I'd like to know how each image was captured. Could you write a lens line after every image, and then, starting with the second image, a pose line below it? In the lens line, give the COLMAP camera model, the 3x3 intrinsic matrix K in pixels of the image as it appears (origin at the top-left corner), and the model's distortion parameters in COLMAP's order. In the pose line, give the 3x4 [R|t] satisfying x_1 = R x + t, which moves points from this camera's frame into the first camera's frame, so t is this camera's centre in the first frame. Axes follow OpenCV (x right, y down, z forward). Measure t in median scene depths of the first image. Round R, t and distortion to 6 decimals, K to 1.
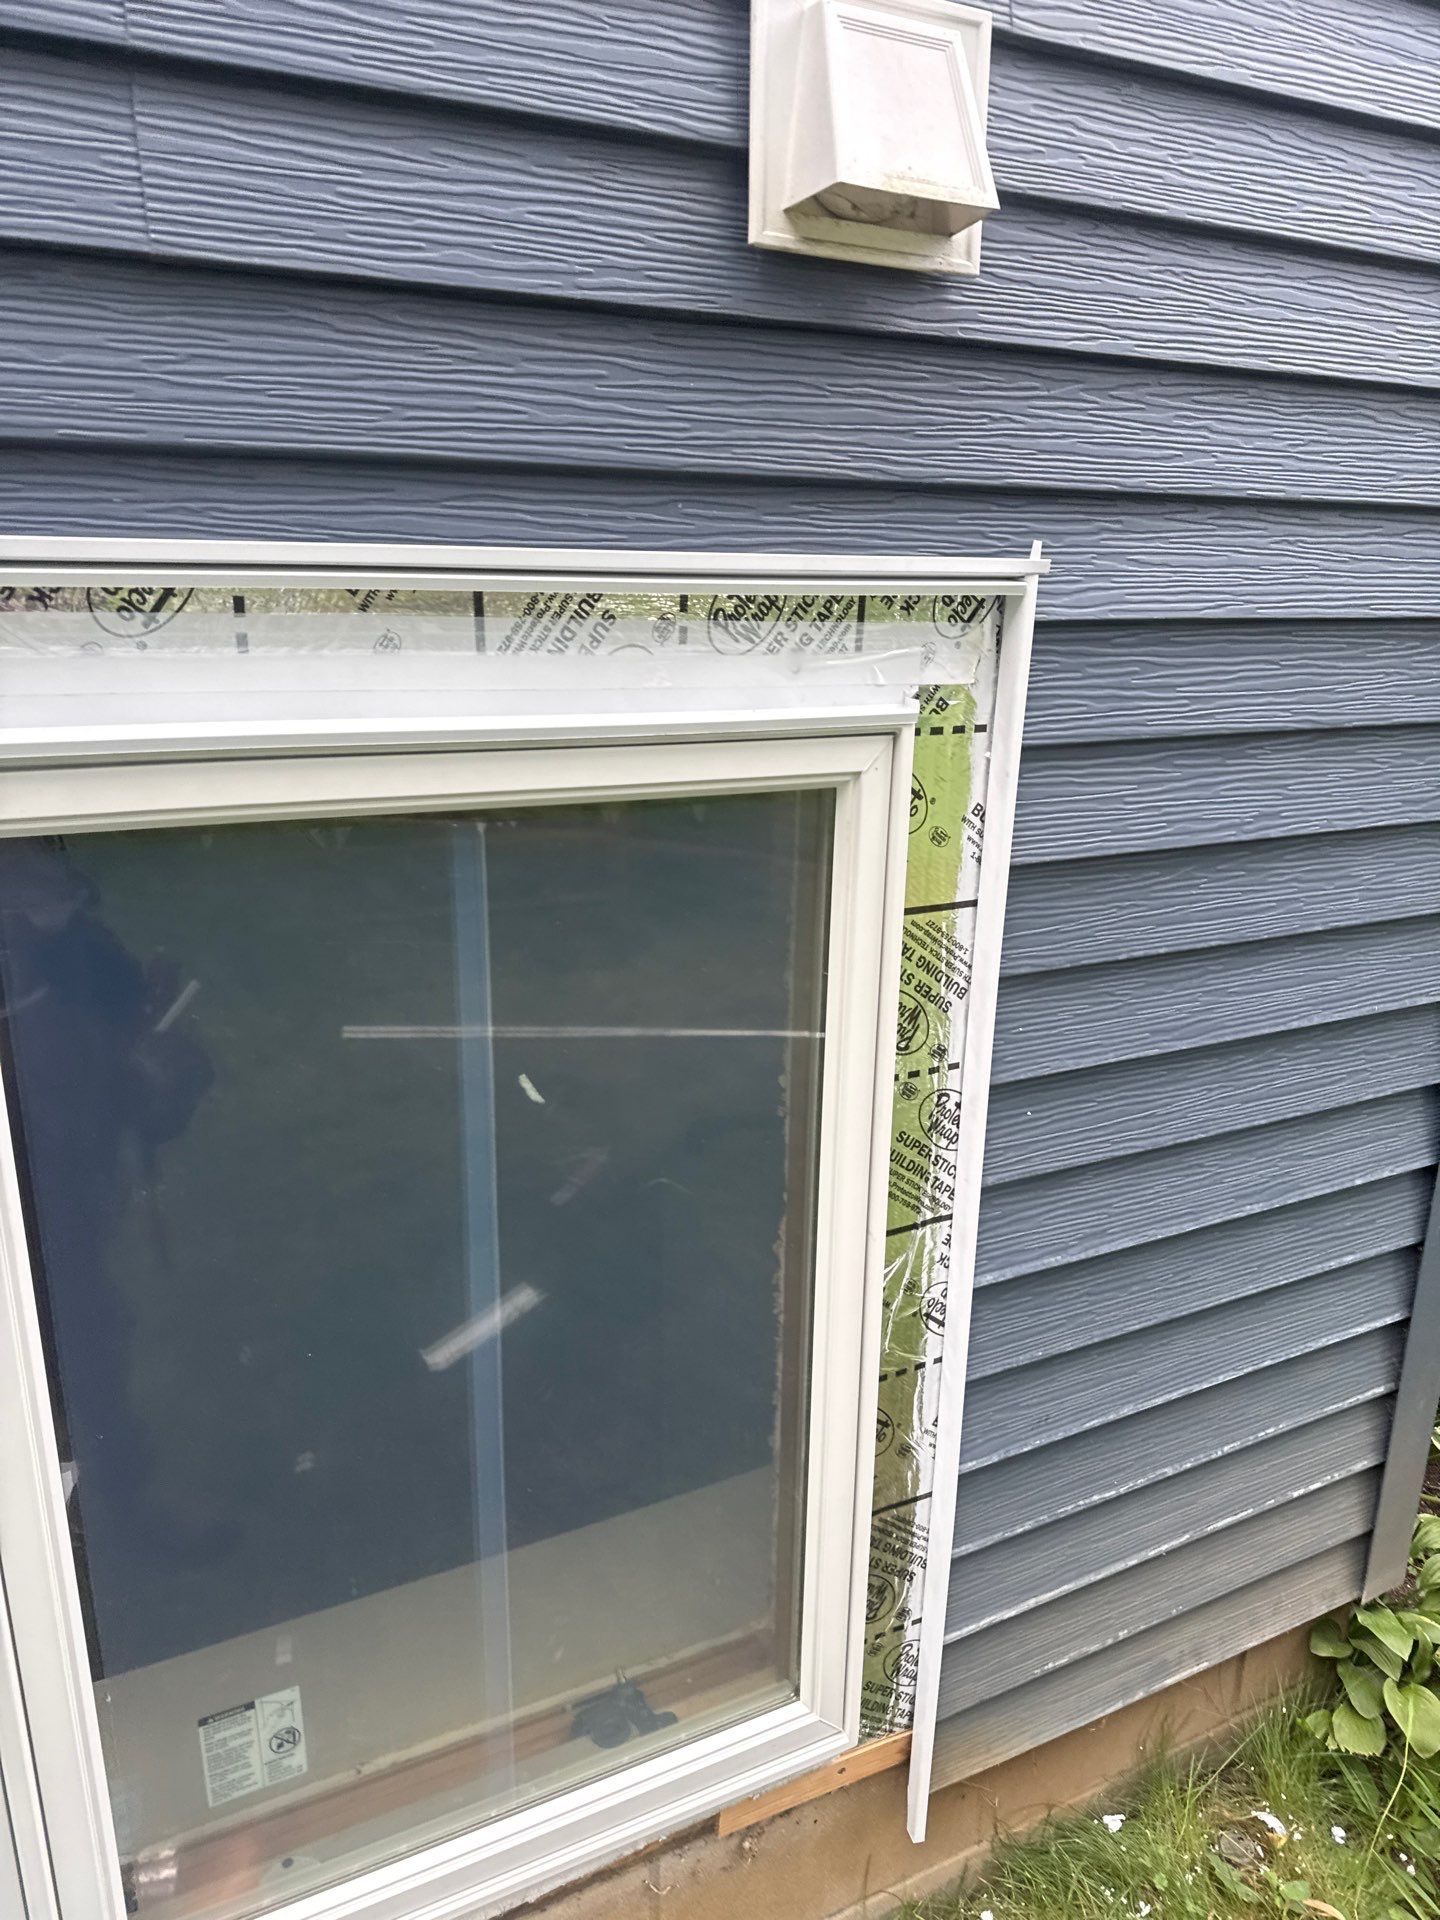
lens RADIAL K [[1302.8, 0, 719.8], [0, 1302.8, 953.3], [0, 0, 1]] dist [0.029481, -0.023648]
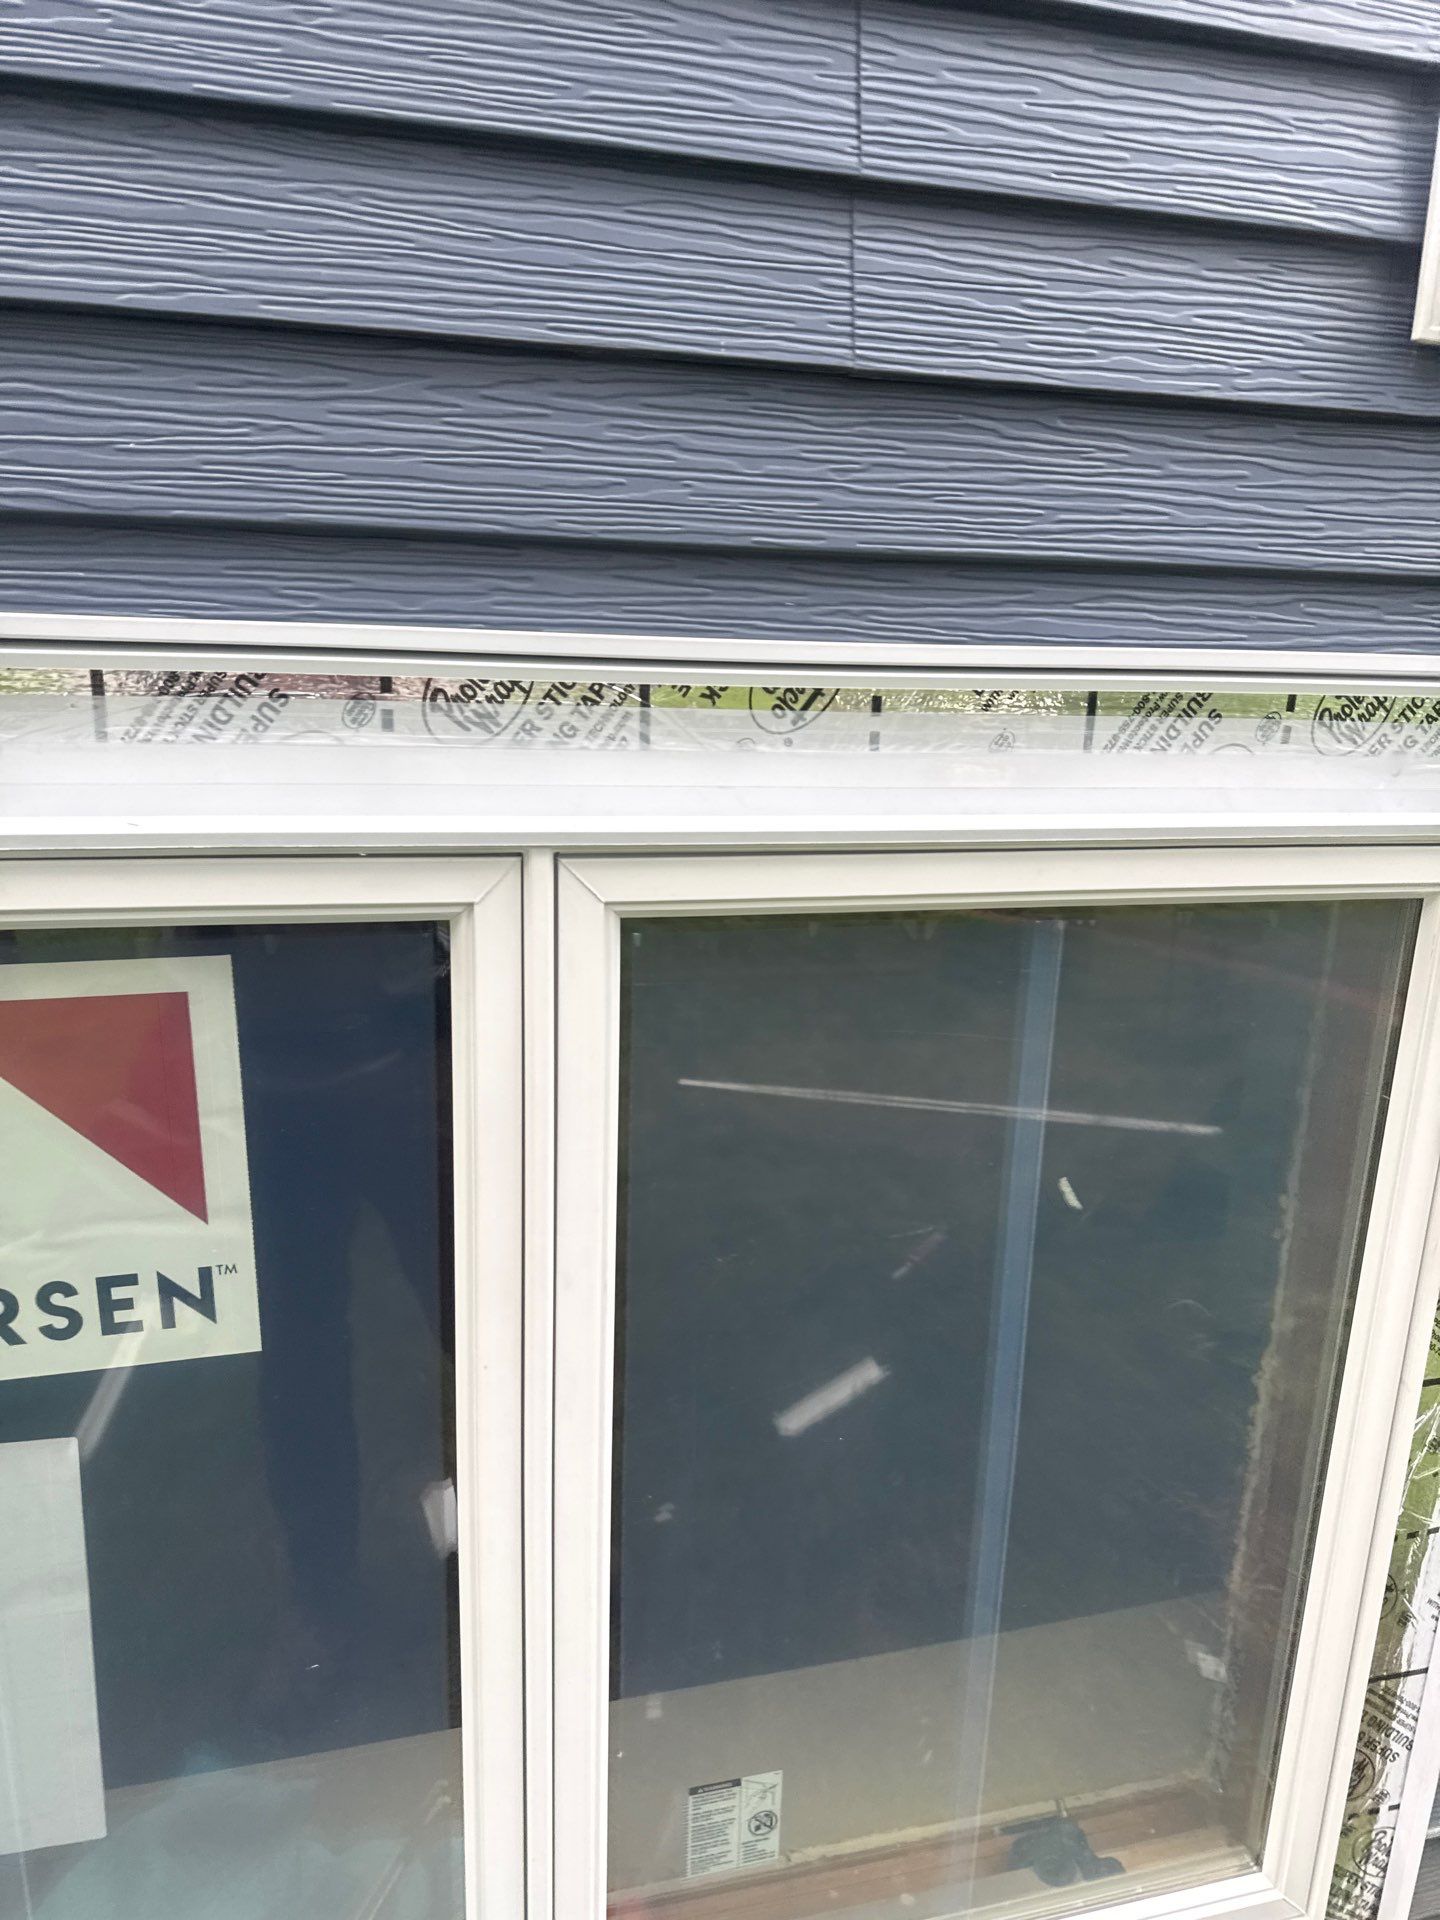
lens RADIAL K [[1319.3, 0, 720.0], [0, 1319.3, 960.0], [0, 0, 1]] dist [0.012782, -0.004138]
pose [[0.980123, 0.062782, -0.188194, -0.233327], [-0.069244, 0.997208, -0.027959, -0.023846], [0.185913, 0.040434, 0.981734, -0.018274]]
